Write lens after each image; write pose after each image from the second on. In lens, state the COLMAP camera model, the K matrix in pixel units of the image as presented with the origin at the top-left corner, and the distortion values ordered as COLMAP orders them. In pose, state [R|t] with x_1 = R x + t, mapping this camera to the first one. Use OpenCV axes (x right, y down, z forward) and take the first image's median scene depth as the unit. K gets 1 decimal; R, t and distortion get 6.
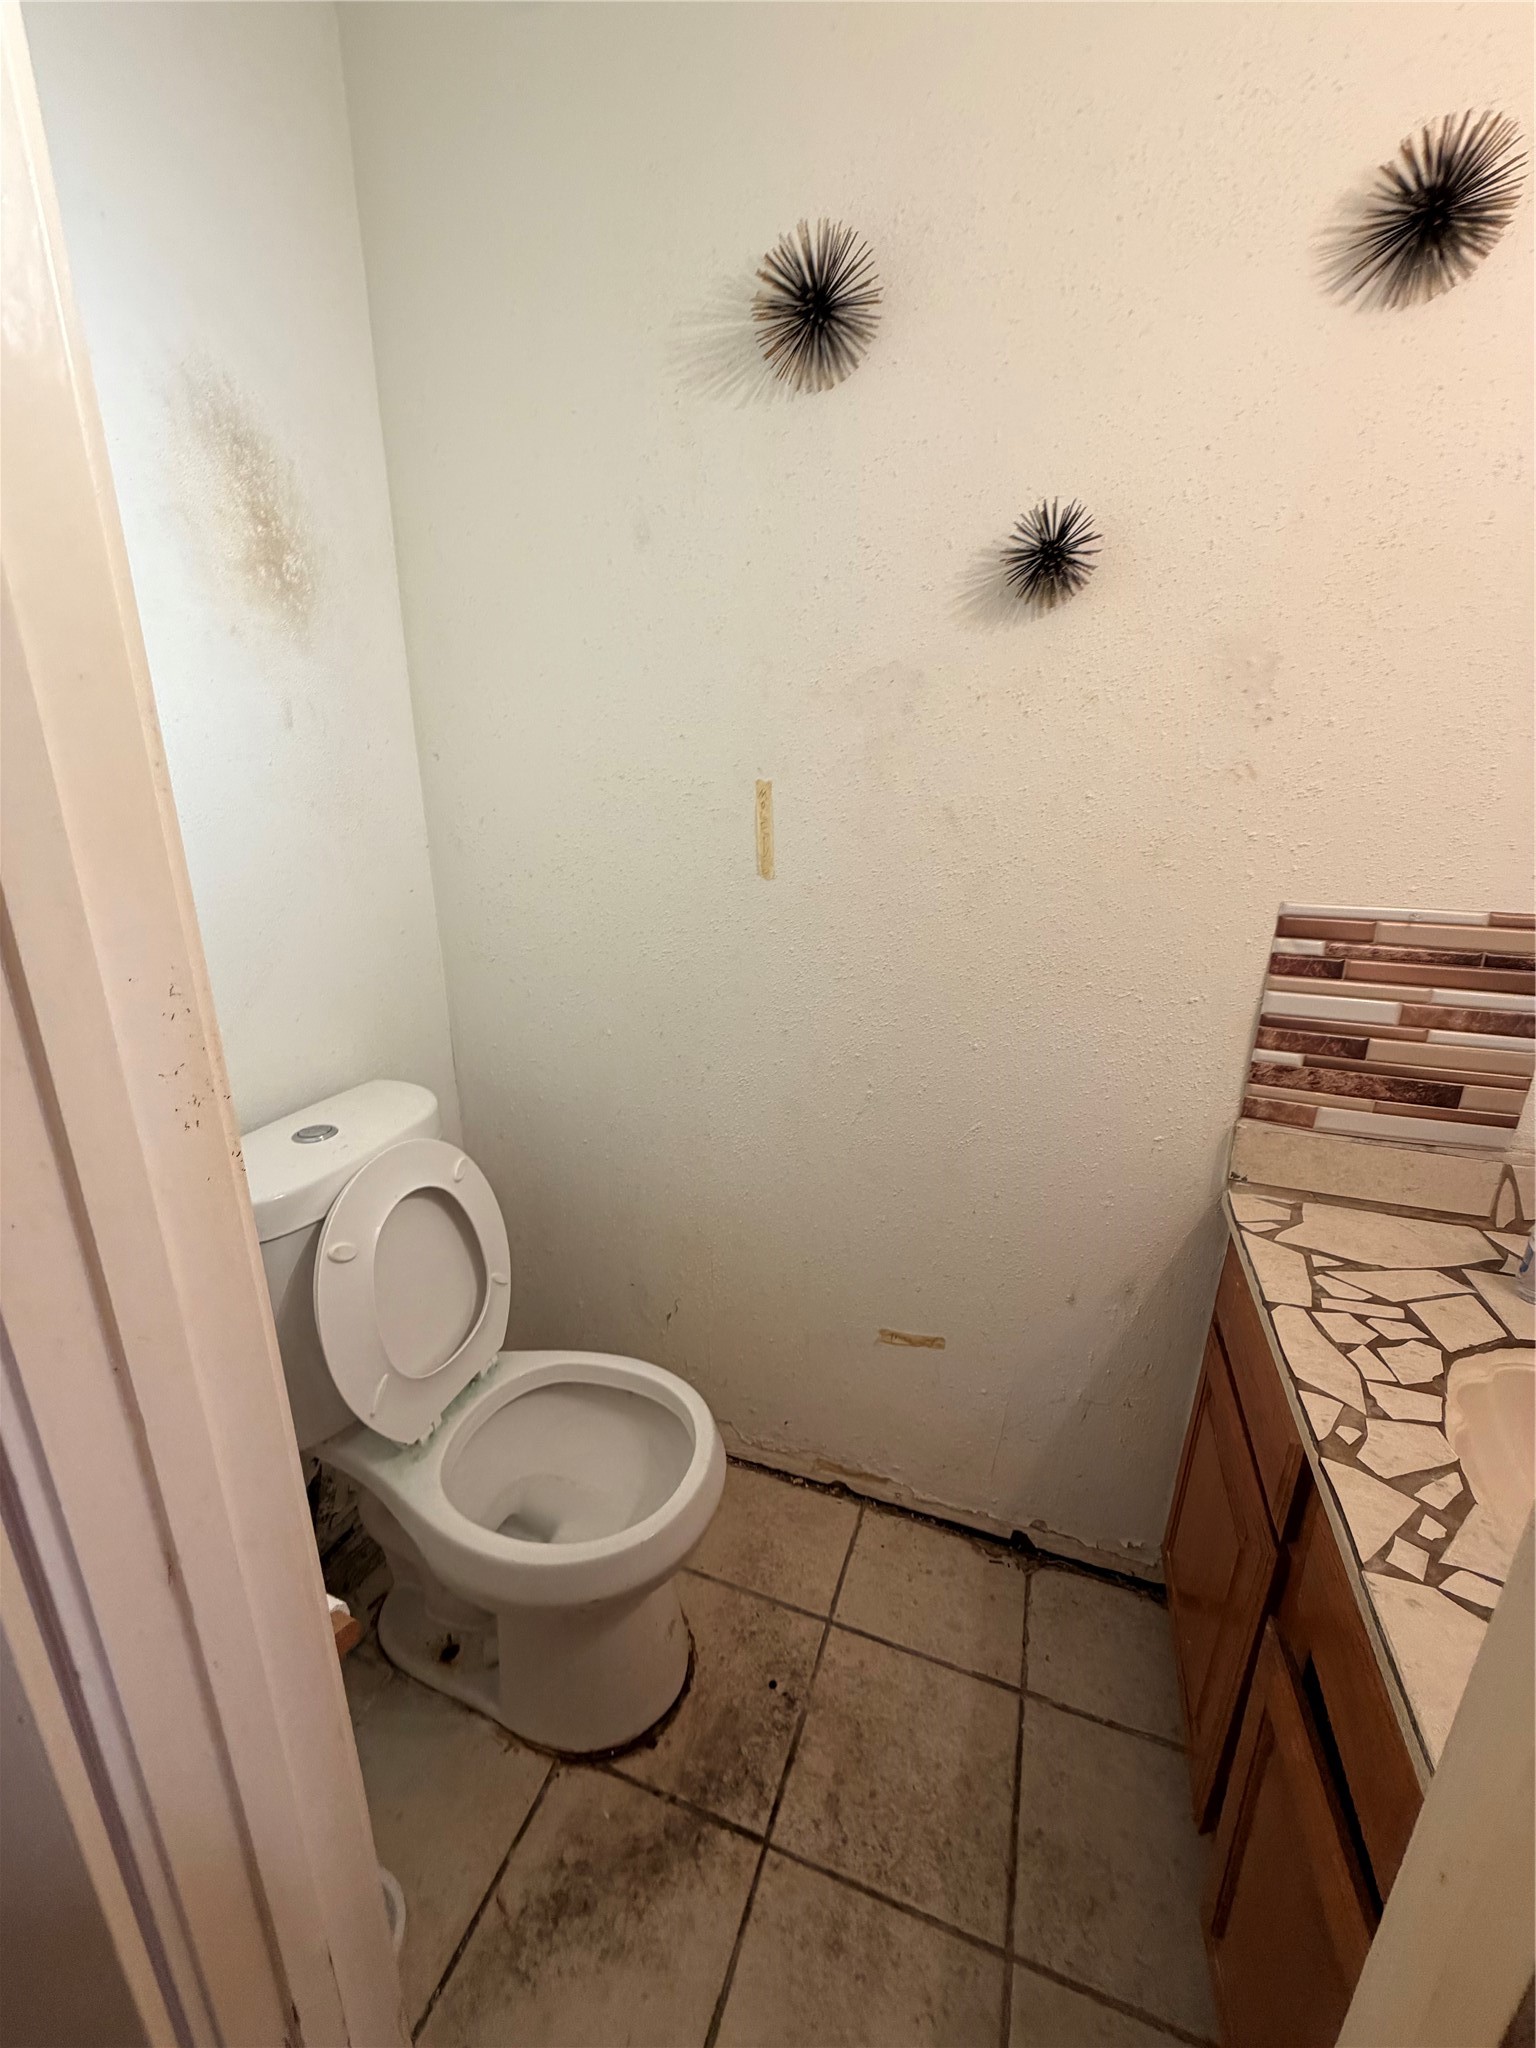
lens RADIAL K [[818.0, 0, 770.8], [0, 818.0, 1018.1], [0, 0, 1]] dist [0.000033, 0.000098]
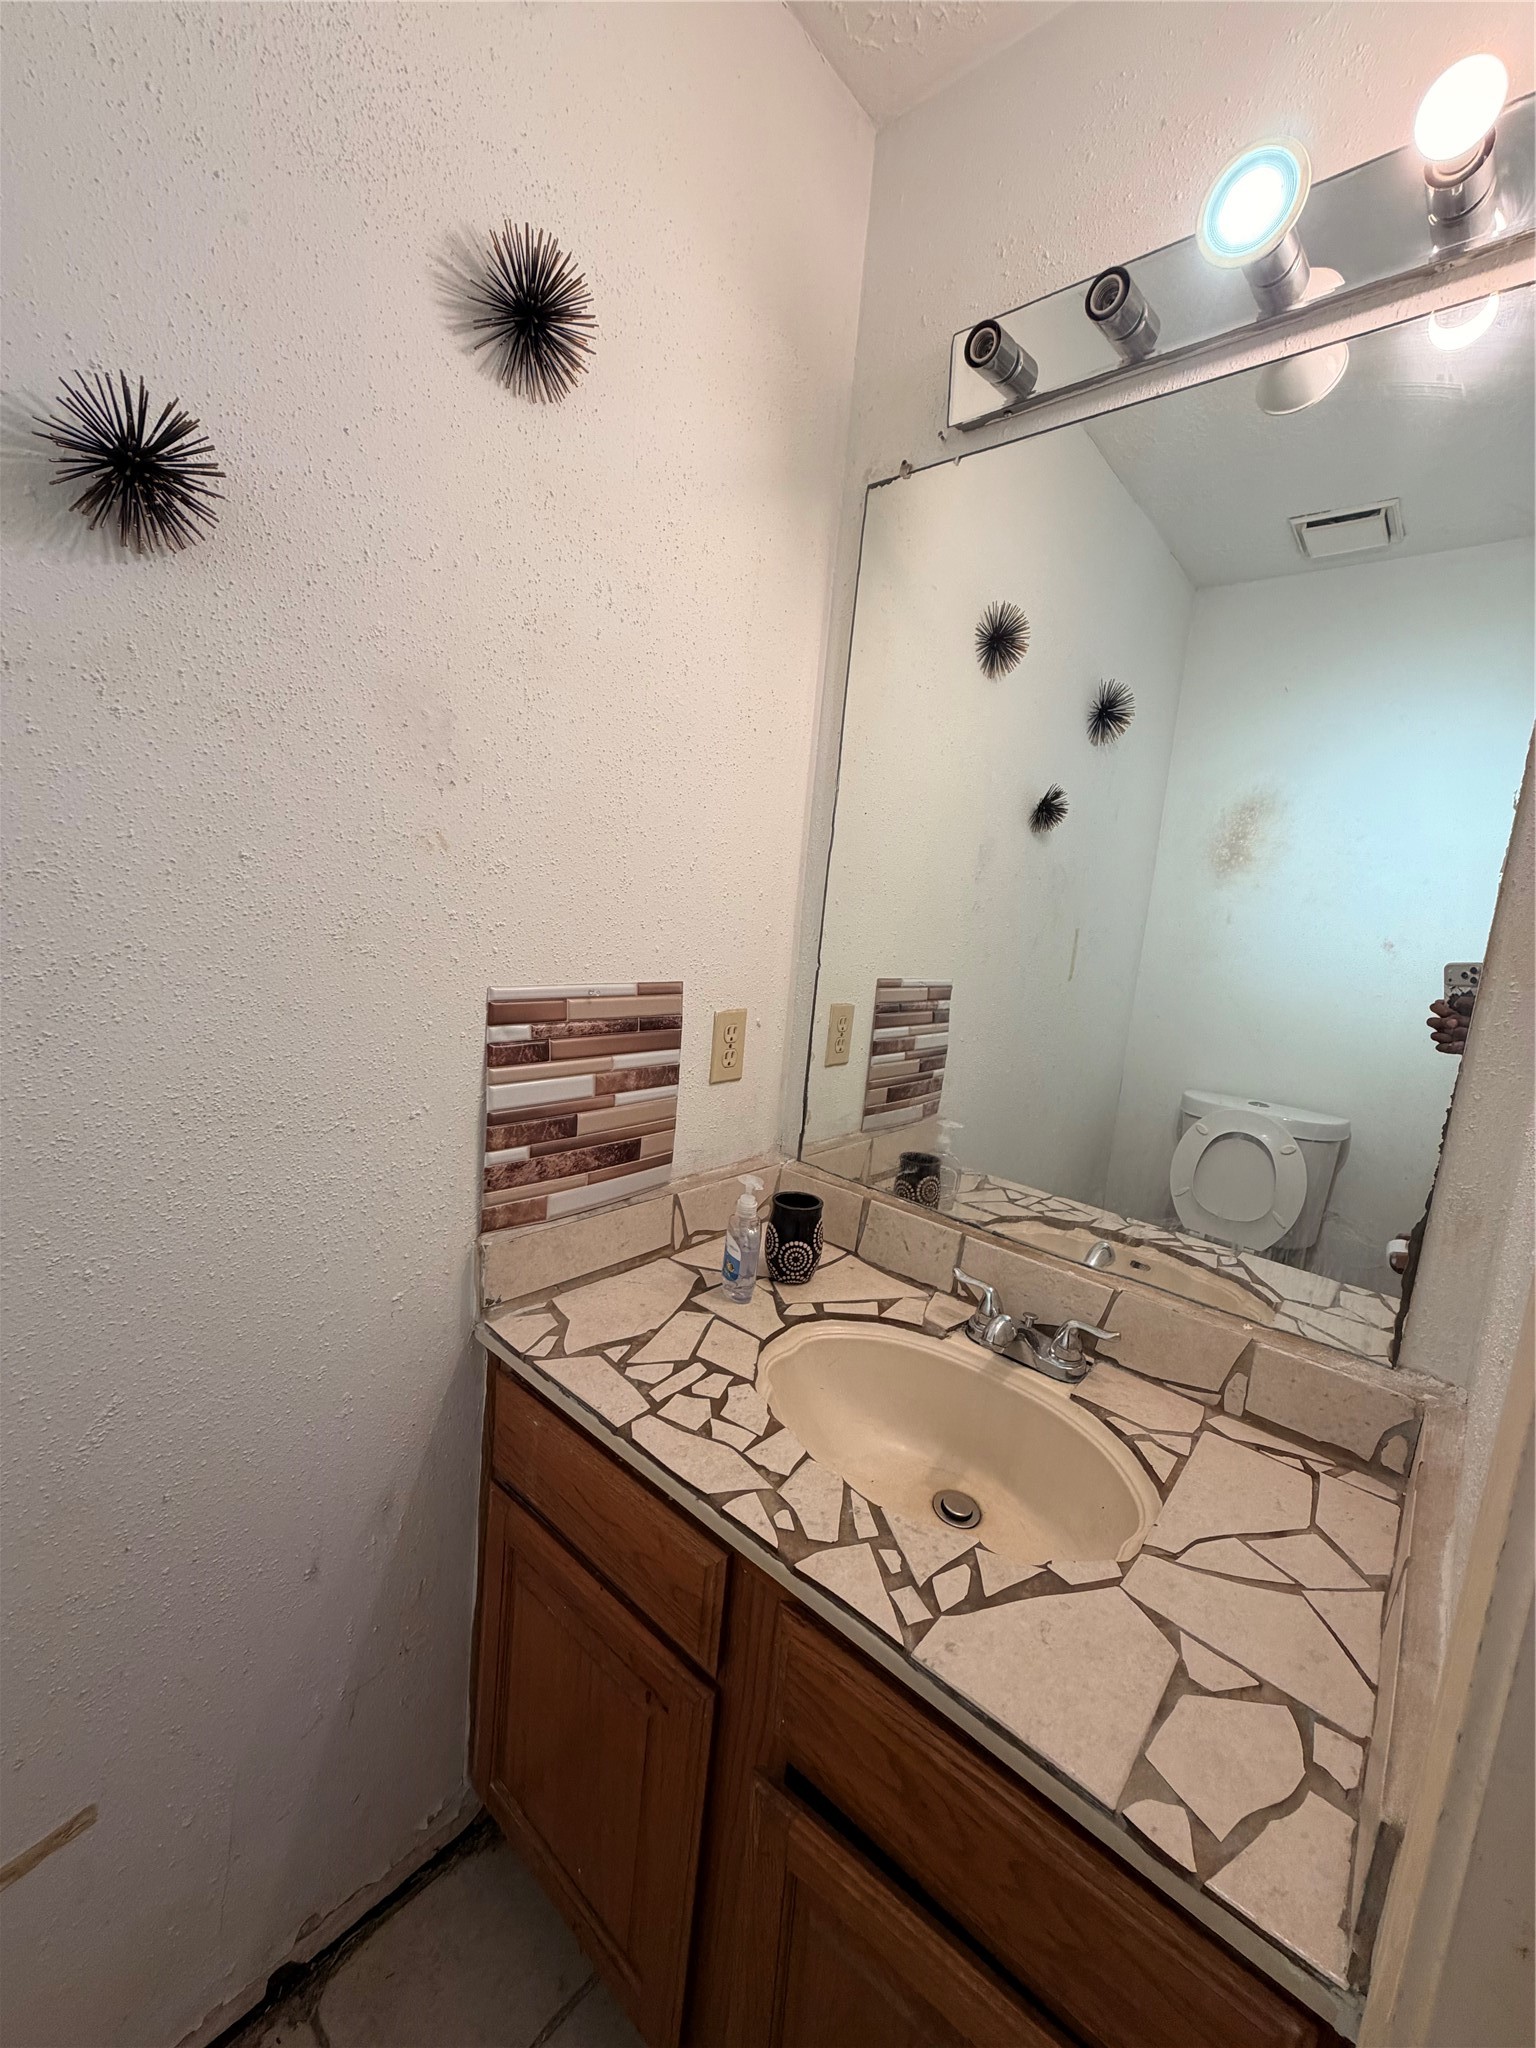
lens RADIAL K [[818.0, 0, 770.8], [0, 818.0, 1018.1], [0, 0, 1]] dist [0.000033, 0.000098]
pose [[0.369553, -0.106946, 0.923035, -0.094760], [0.191689, 0.980762, 0.036888, -0.081905], [-0.909223, 0.163303, 0.382944, 0.376548]]
